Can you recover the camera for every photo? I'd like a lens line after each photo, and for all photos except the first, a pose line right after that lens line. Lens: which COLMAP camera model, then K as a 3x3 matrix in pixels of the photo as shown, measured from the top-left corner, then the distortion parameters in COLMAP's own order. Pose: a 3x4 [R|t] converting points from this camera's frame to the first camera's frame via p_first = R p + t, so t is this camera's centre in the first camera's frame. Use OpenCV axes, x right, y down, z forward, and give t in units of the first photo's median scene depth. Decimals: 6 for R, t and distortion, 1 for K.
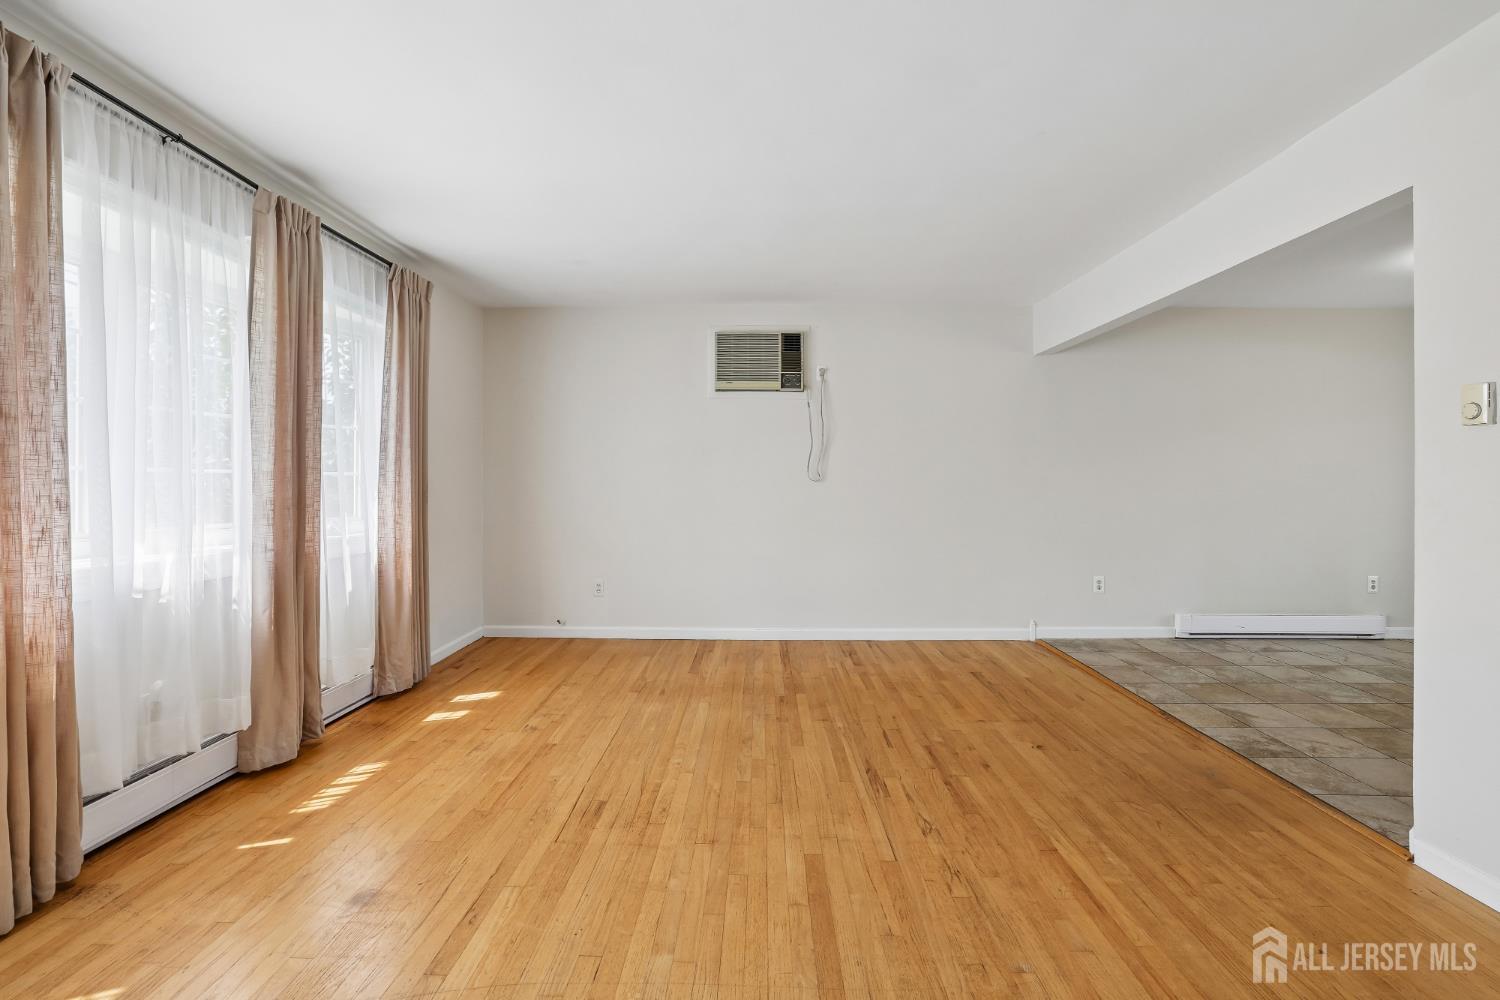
lens RADIAL K [[661.2, 0, 742.8], [0, 661.2, 487.1], [0, 0, 1]] dist [-0.040043, 0.014011]
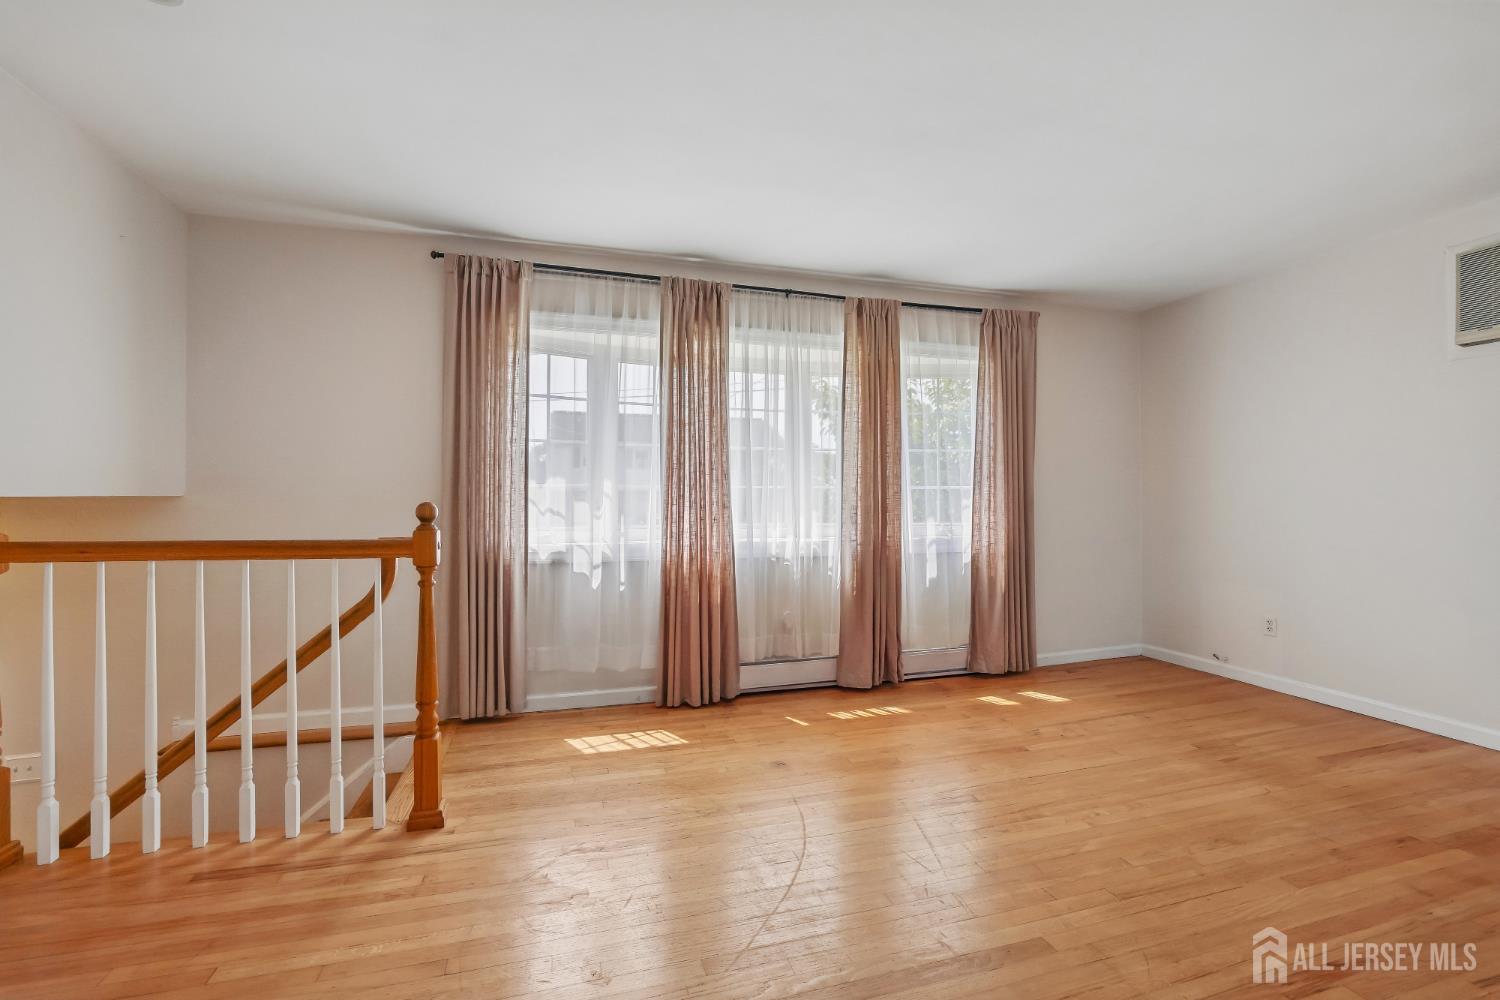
lens RADIAL K [[661.2, 0, 750.6], [0, 661.2, 491.8], [0, 0, 1]] dist [-0.040043, 0.014011]
pose [[0.311683, -0.005520, -0.950170, 0.571628], [-0.002552, 0.999975, -0.006647, -0.002323], [0.950183, 0.004496, 0.311661, 0.283141]]
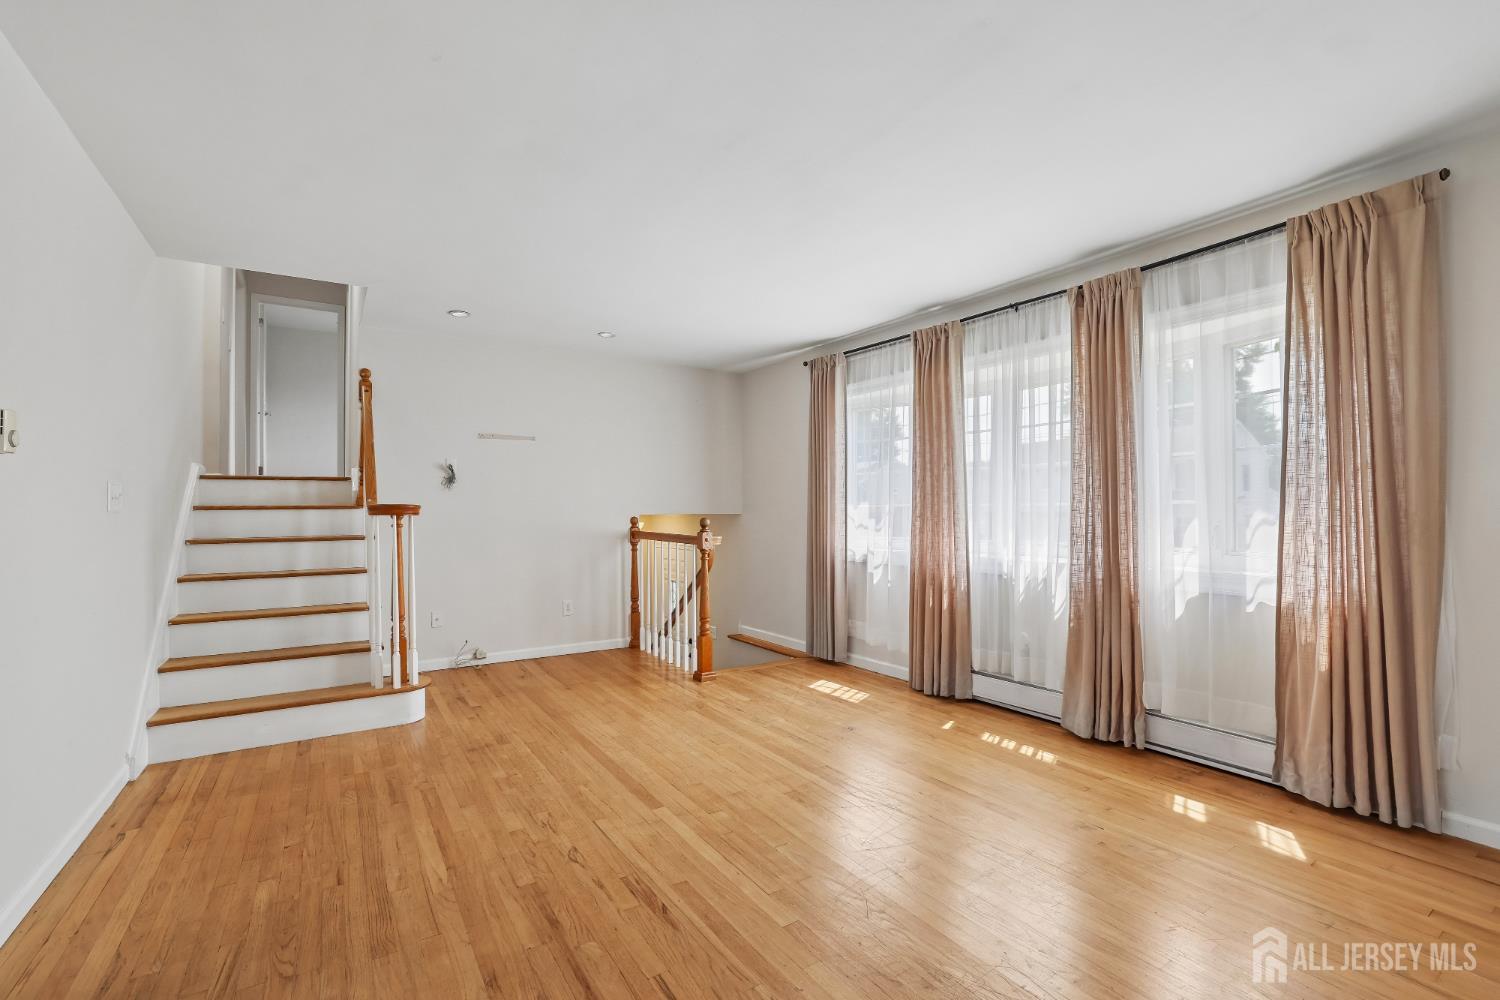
lens RADIAL K [[661.2, 0, 741.8], [0, 661.2, 509.7], [0, 0, 1]] dist [-0.040043, 0.014011]
pose [[-0.829761, -0.003666, -0.558107, 0.501016], [-0.001903, 0.999991, -0.003739, -0.005284], [0.558116, -0.002040, -0.829760, 1.575910]]
